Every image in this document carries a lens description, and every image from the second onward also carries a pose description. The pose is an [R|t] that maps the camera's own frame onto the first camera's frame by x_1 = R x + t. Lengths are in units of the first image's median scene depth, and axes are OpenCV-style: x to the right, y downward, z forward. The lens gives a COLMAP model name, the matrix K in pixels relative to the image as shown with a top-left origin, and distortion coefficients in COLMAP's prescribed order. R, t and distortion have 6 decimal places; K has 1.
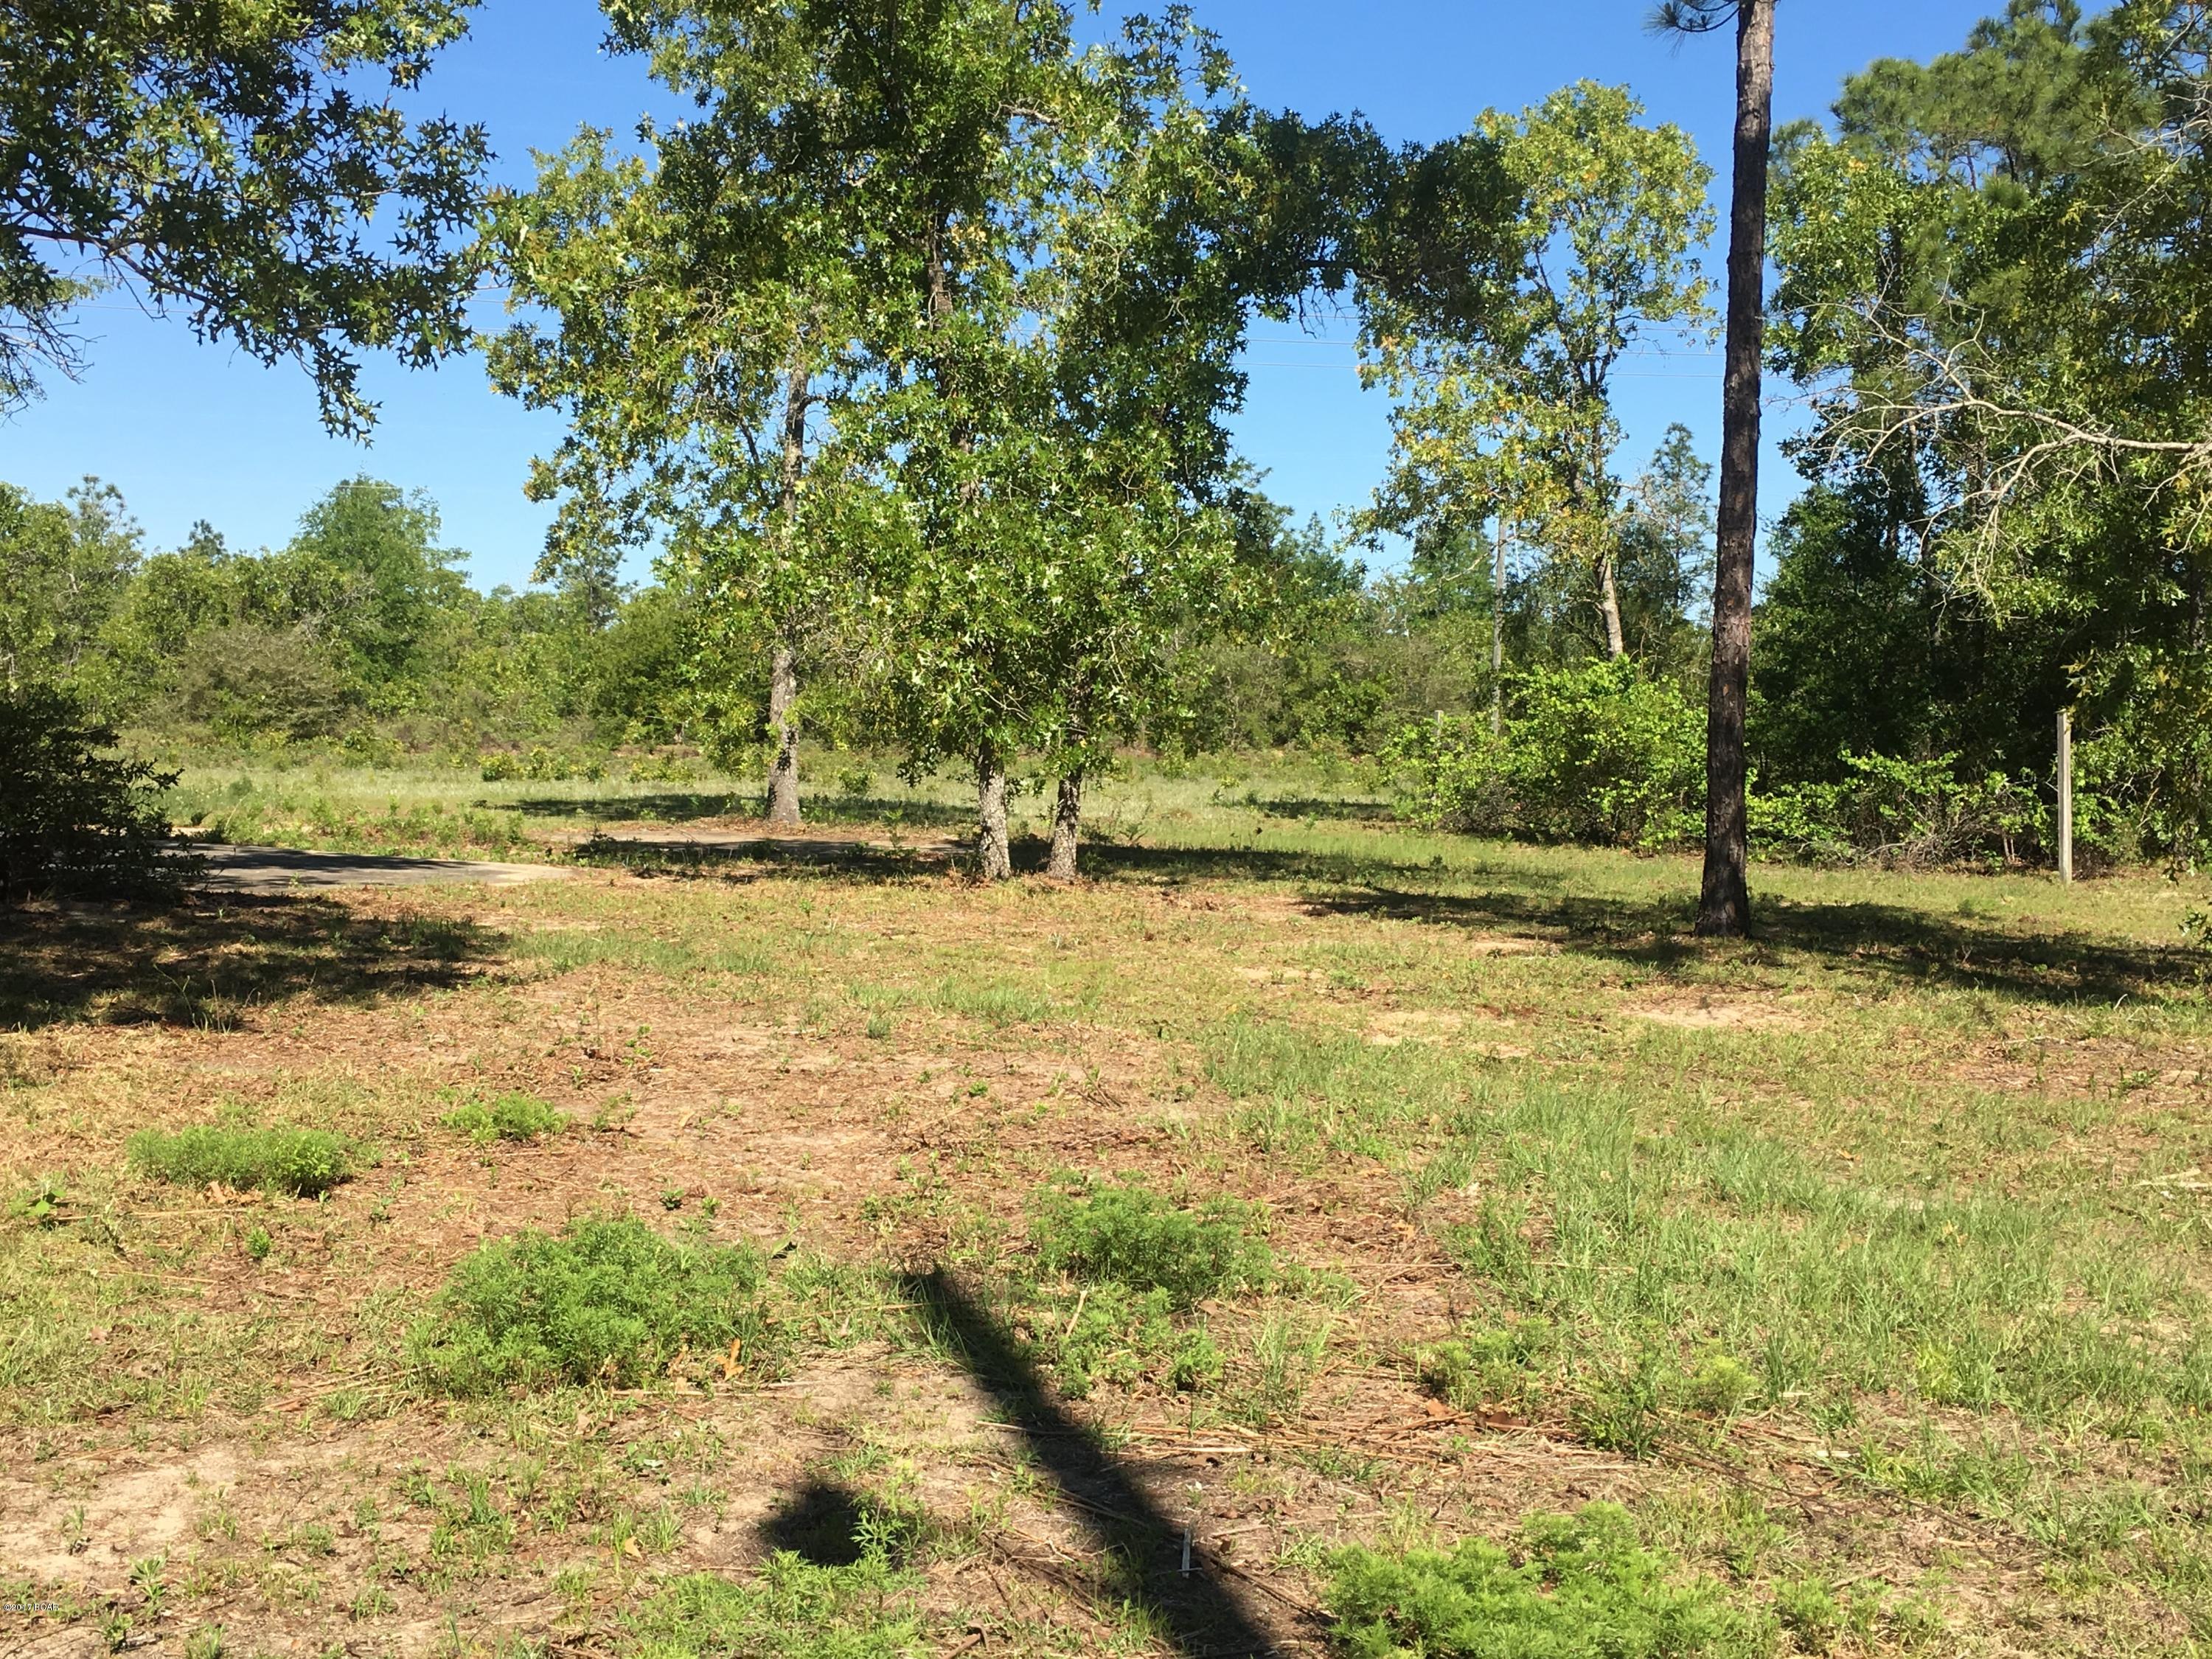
lens RADIAL K [[2493.3, 0, 1103.4], [0, 2493.3, 821.1], [0, 0, 1]] dist [0.088207, -0.108589]
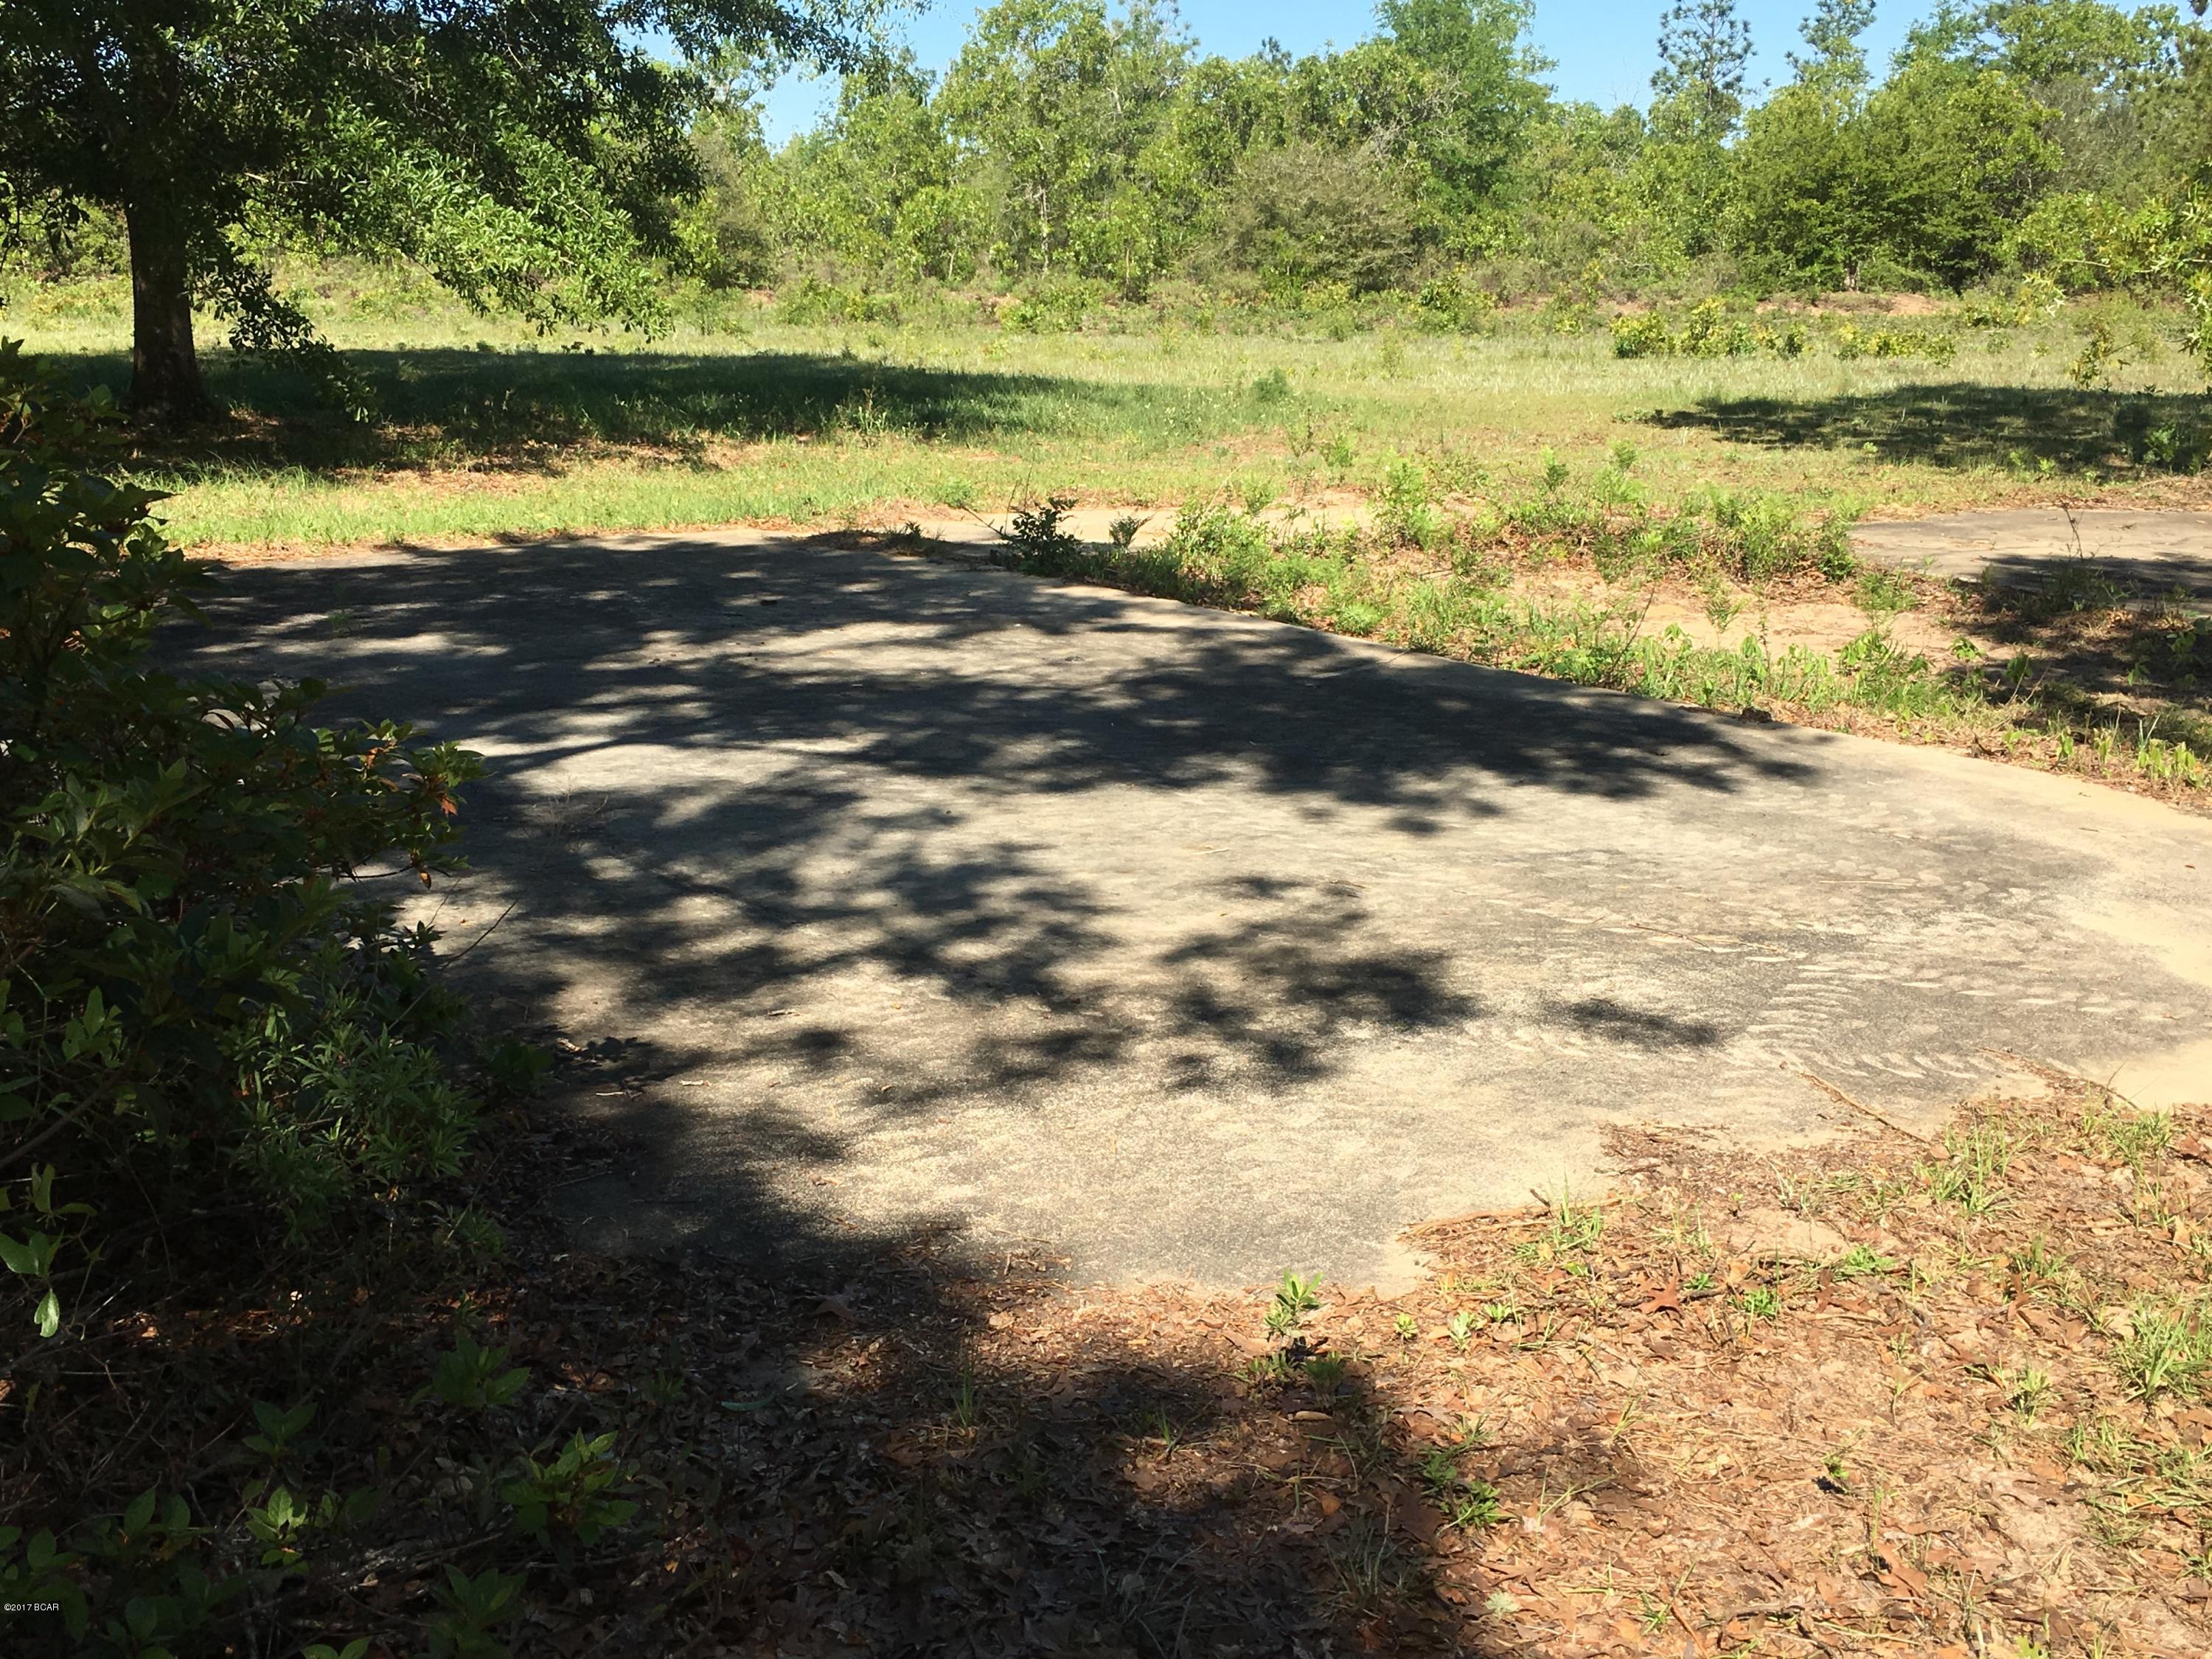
lens RADIAL K [[2429.0, 0, 1061.9], [0, 2429.0, 818.7], [0, 0, 1]] dist [0.074803, -0.033811]
pose [[0.909152, 0.082912, -0.408127, -0.145120], [-0.006174, 0.982558, 0.185854, -0.021440], [0.416418, -0.166449, 0.893807, 0.452880]]
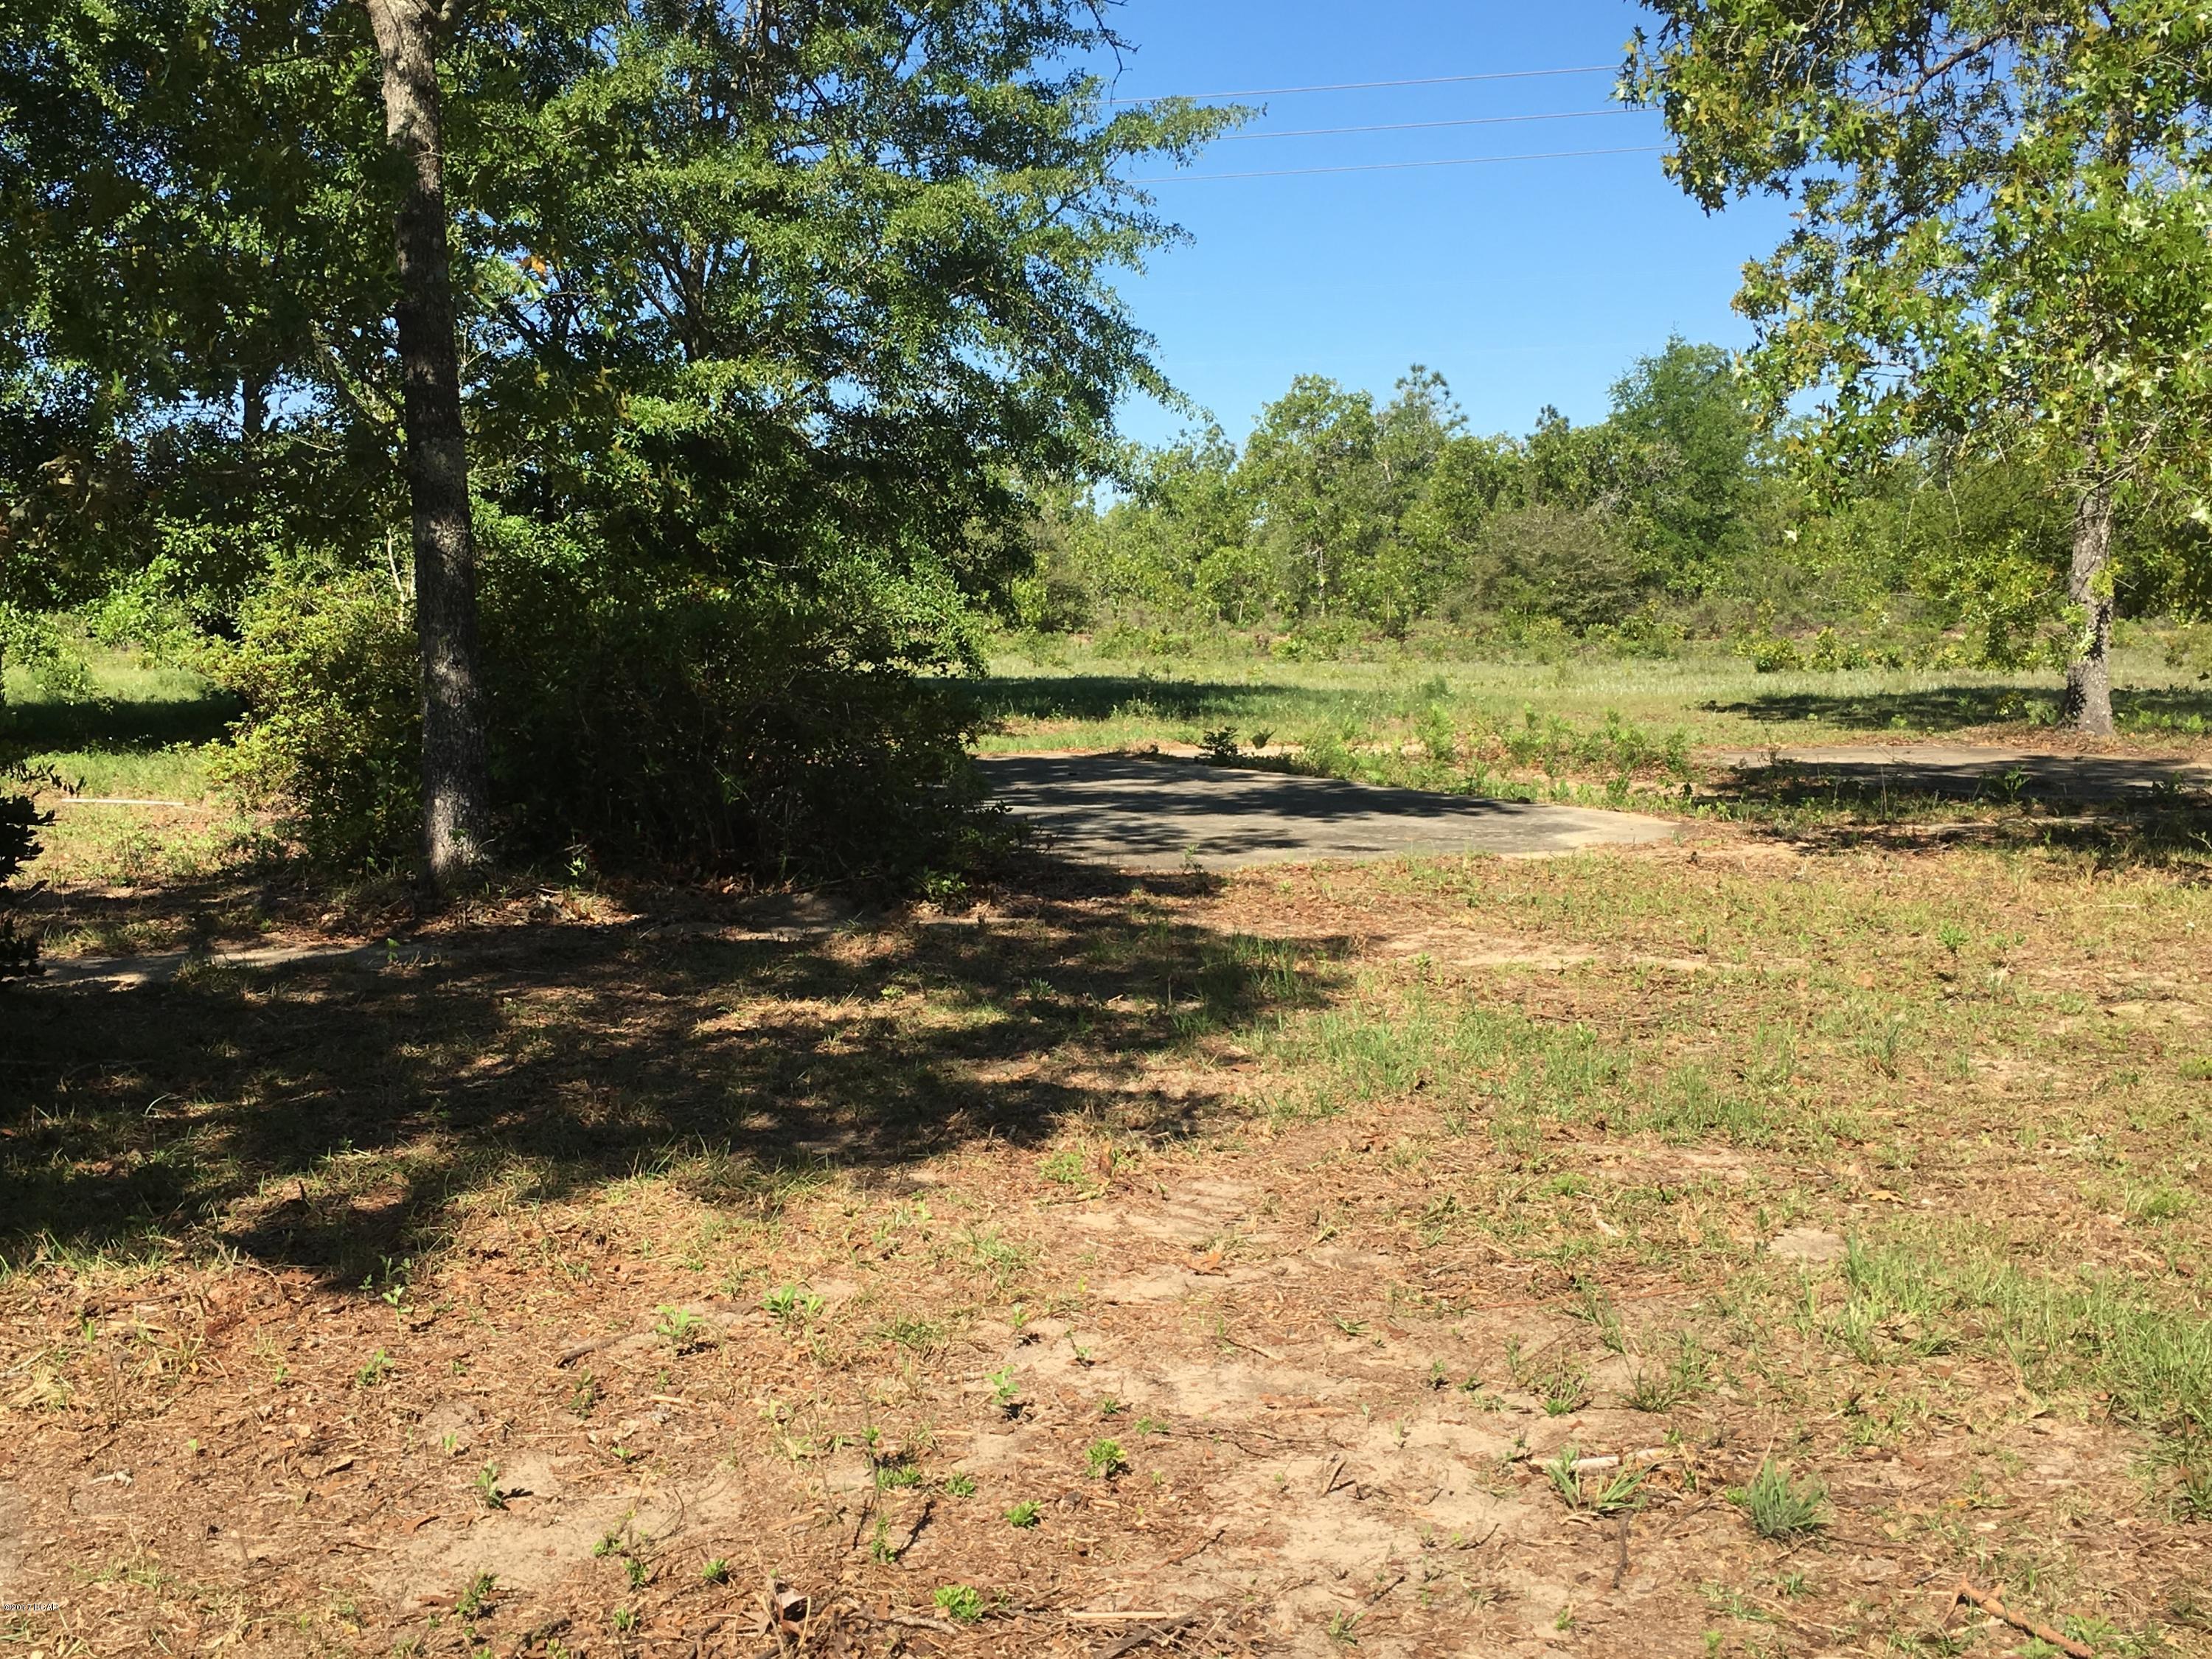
lens RADIAL K [[2471.6, 0, 1102.5], [0, 2471.6, 797.0], [0, 0, 1]] dist [0.095320, -0.105507]
pose [[0.855822, 0.014494, -0.517068, 0.002097], [0.005667, 0.999285, 0.037392, -0.009001], [0.517240, -0.034931, 0.855127, 0.219635]]
